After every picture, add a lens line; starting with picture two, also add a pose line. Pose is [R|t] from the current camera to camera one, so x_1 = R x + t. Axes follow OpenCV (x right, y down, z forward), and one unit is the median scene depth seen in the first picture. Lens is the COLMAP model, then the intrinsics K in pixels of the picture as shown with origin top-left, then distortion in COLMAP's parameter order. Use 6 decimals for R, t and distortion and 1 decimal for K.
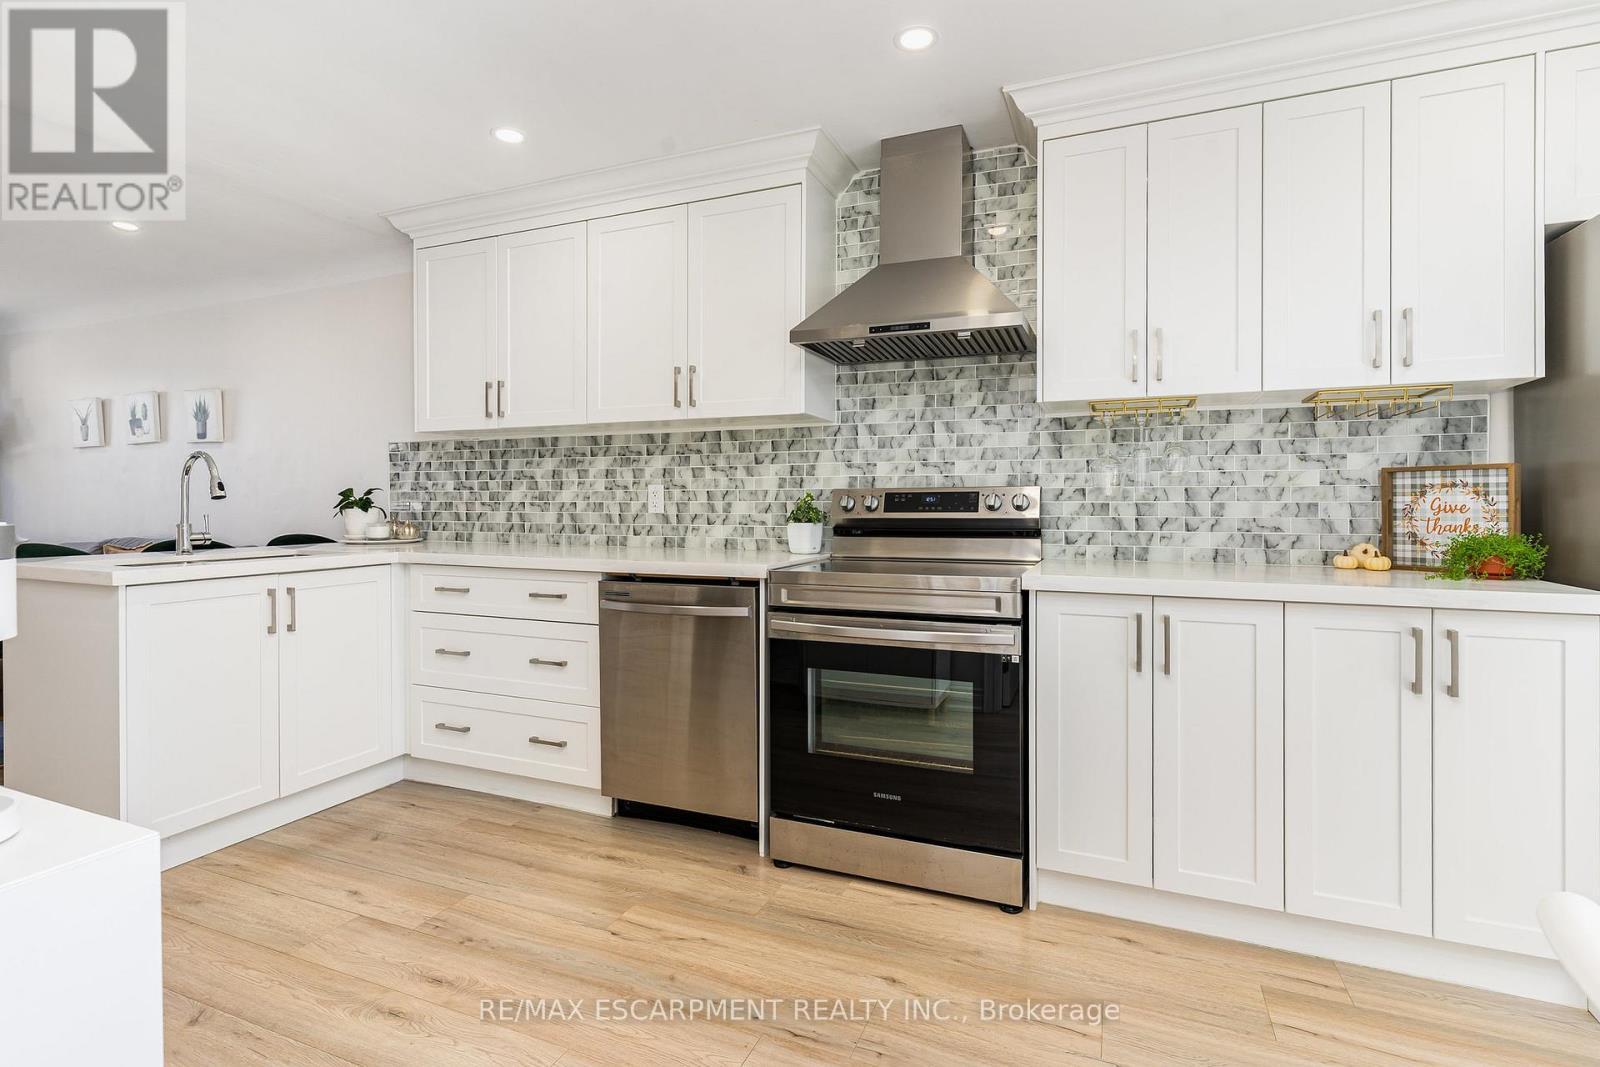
lens RADIAL K [[765.2, 0, 803.6], [0, 765.2, 498.6], [0, 0, 1]] dist [0.002469, -0.000213]
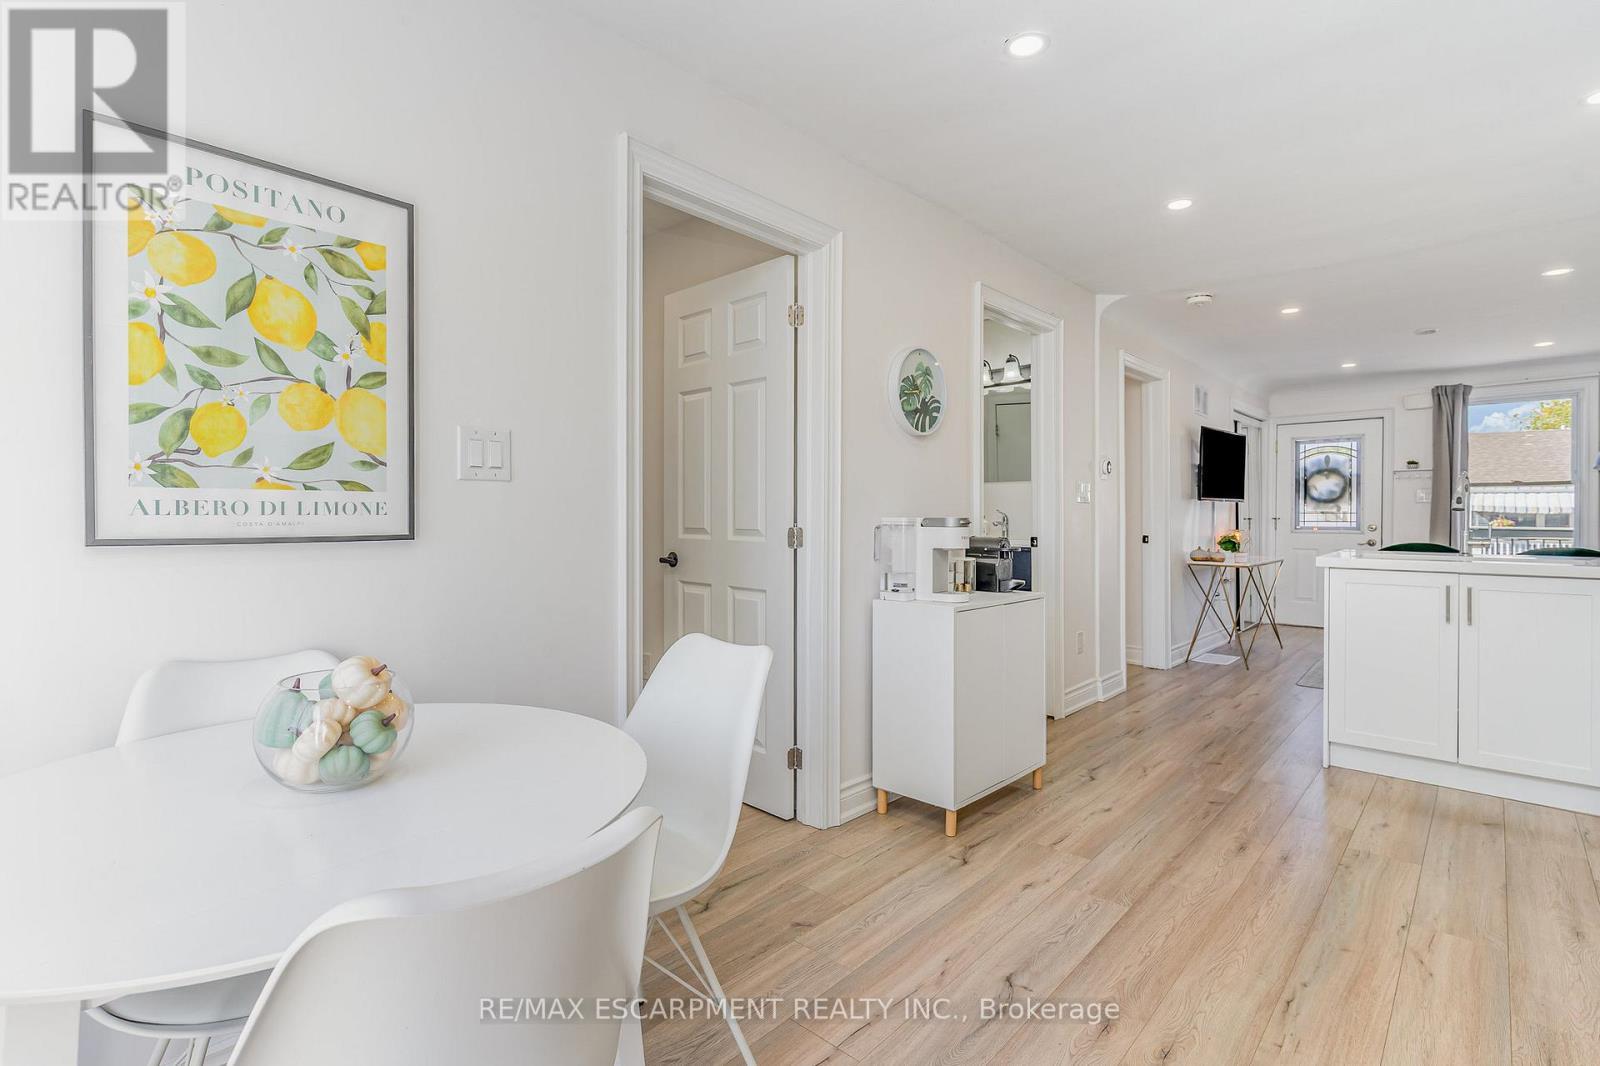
lens RADIAL K [[759.5, 0, 797.7], [0, 759.5, 521.6], [0, 0, 1]] dist [0.001863, -0.000422]
pose [[-0.342490, 0.010163, -0.939467, 0.677470], [0.002025, 0.999947, 0.010079, 0.003180], [0.939519, 0.001550, -0.342492, 0.391789]]
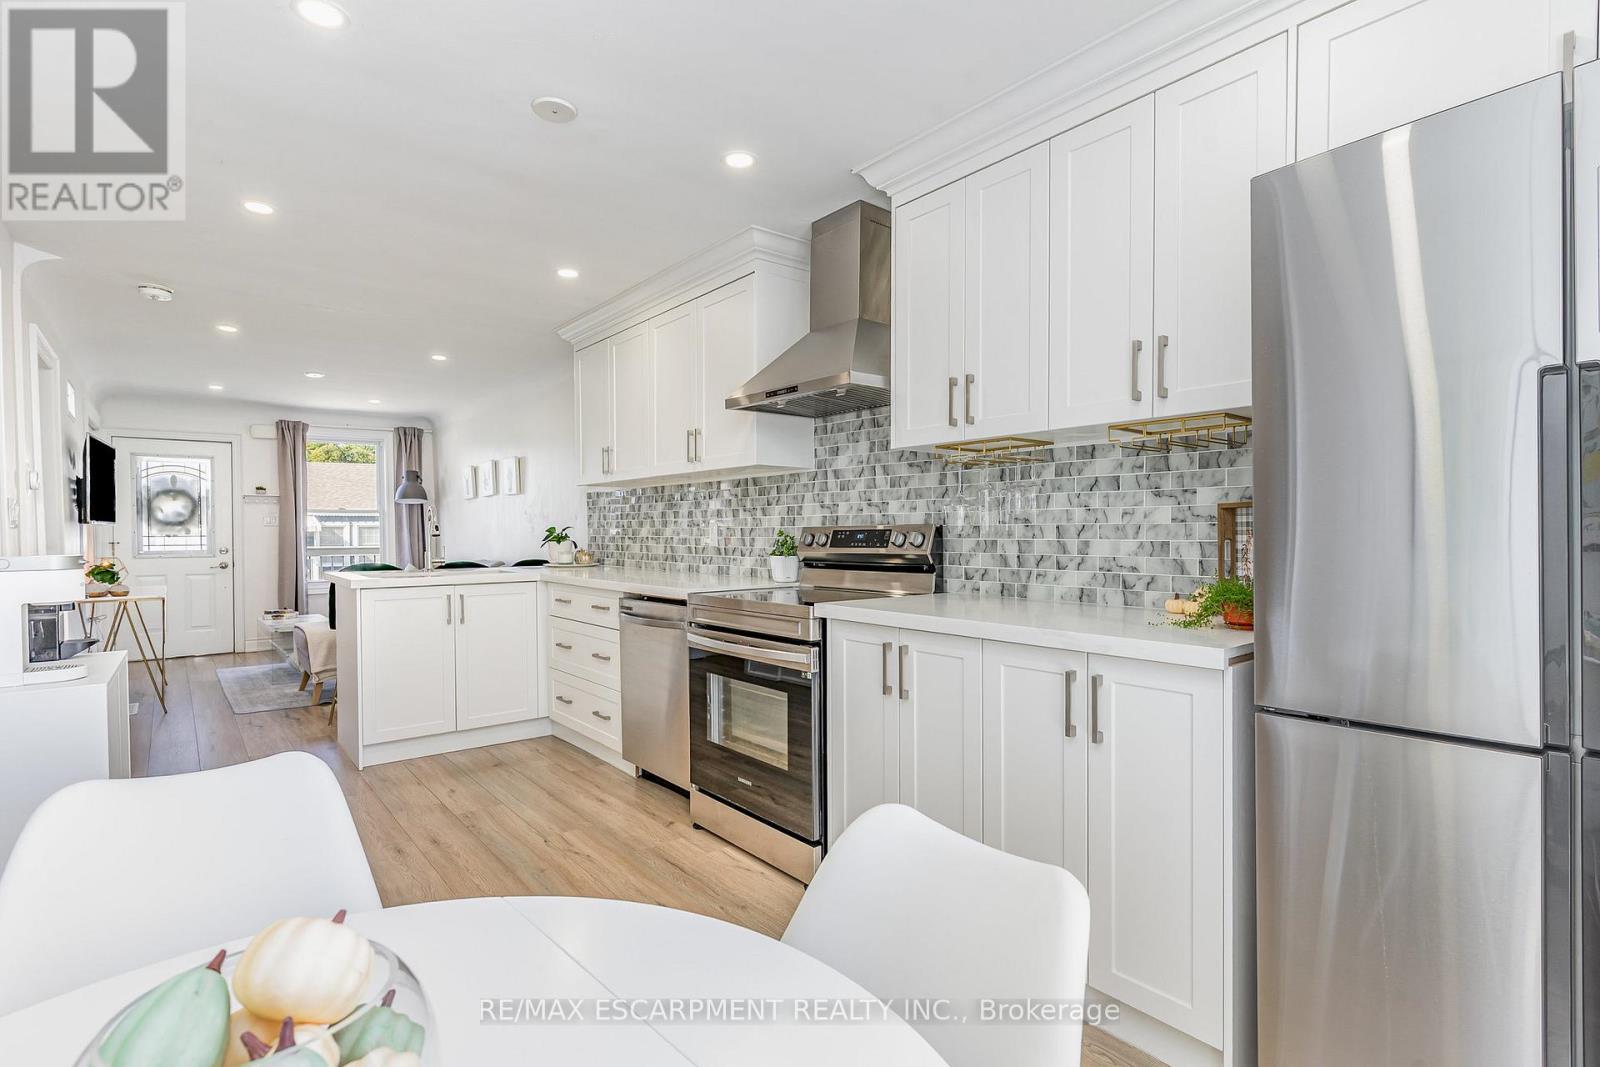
lens RADIAL K [[772.7, 0, 800.0], [0, 772.7, 533.5], [0, 0, 1]] dist [0.002336, 0.000249]
pose [[0.880018, -0.002126, -0.474936, 0.584783], [0.006946, 0.999941, 0.008394, -0.012341], [0.474890, -0.010686, 0.879980, -0.030096]]
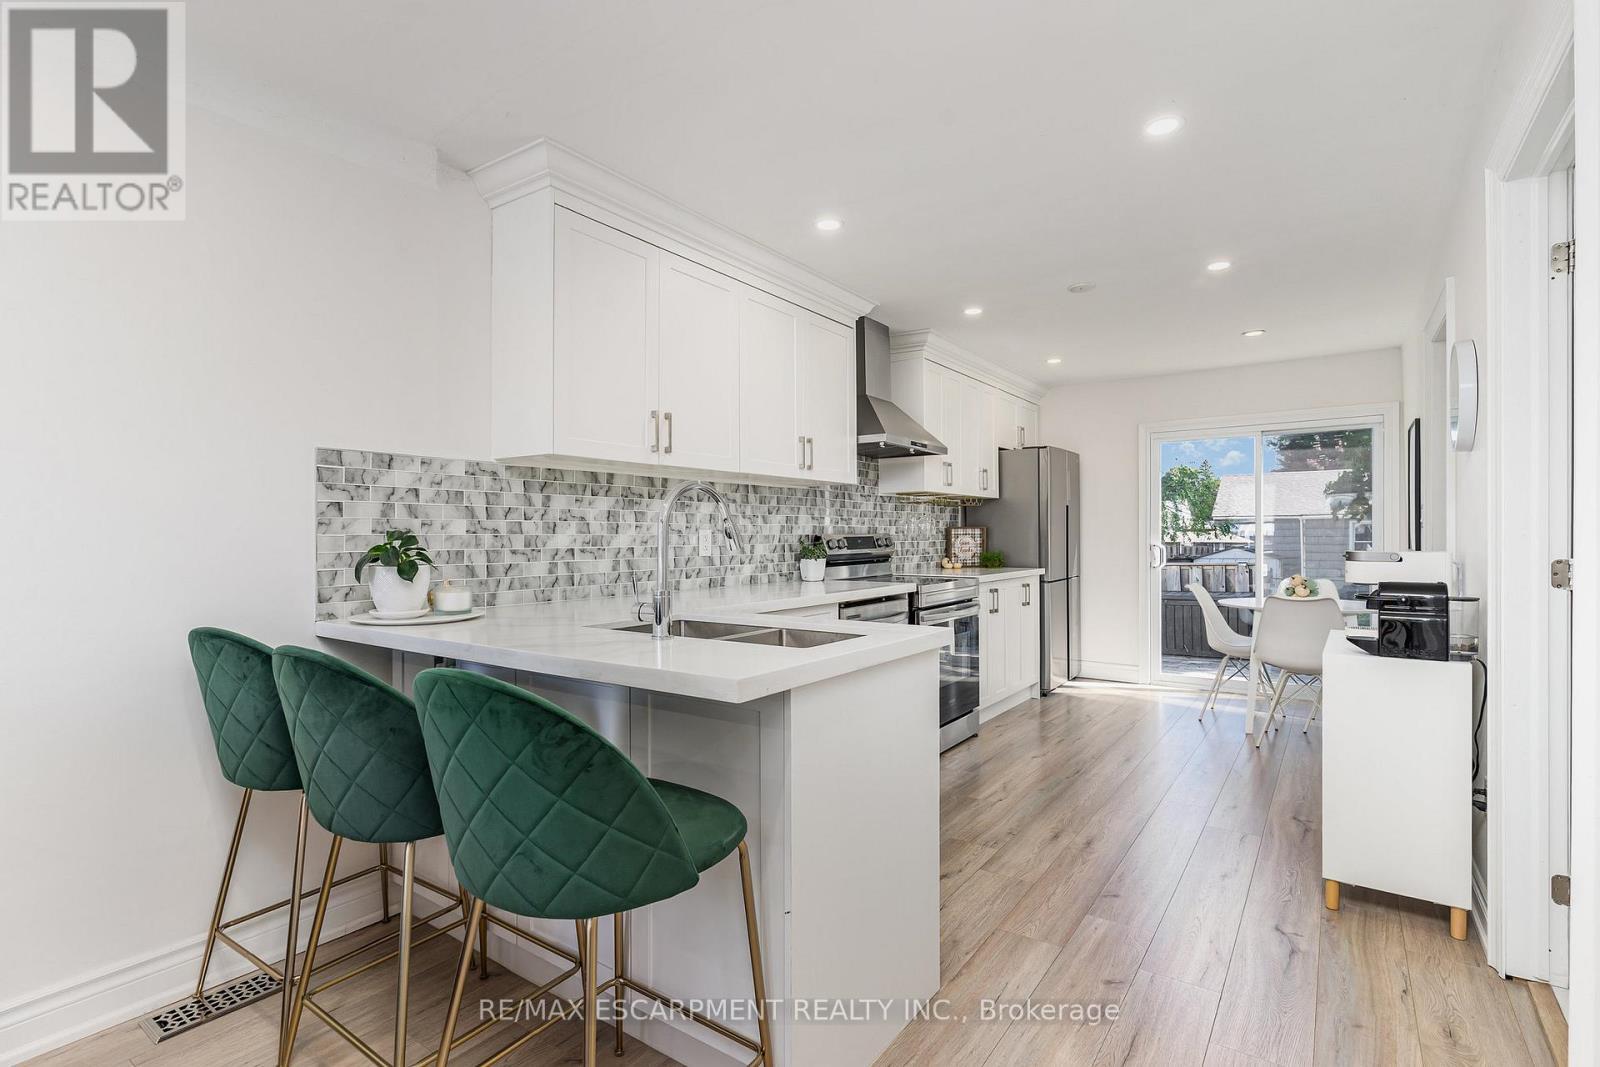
lens RADIAL K [[752.8, 0, 806.4], [0, 752.8, 528.0], [0, 0, 1]] dist [0.001932, -0.000066]
pose [[0.220775, 0.007679, 0.975295, -1.332218], [-0.000056, 0.999969, -0.007861, -0.013318], [-0.975325, 0.001680, 0.220768, 0.711027]]
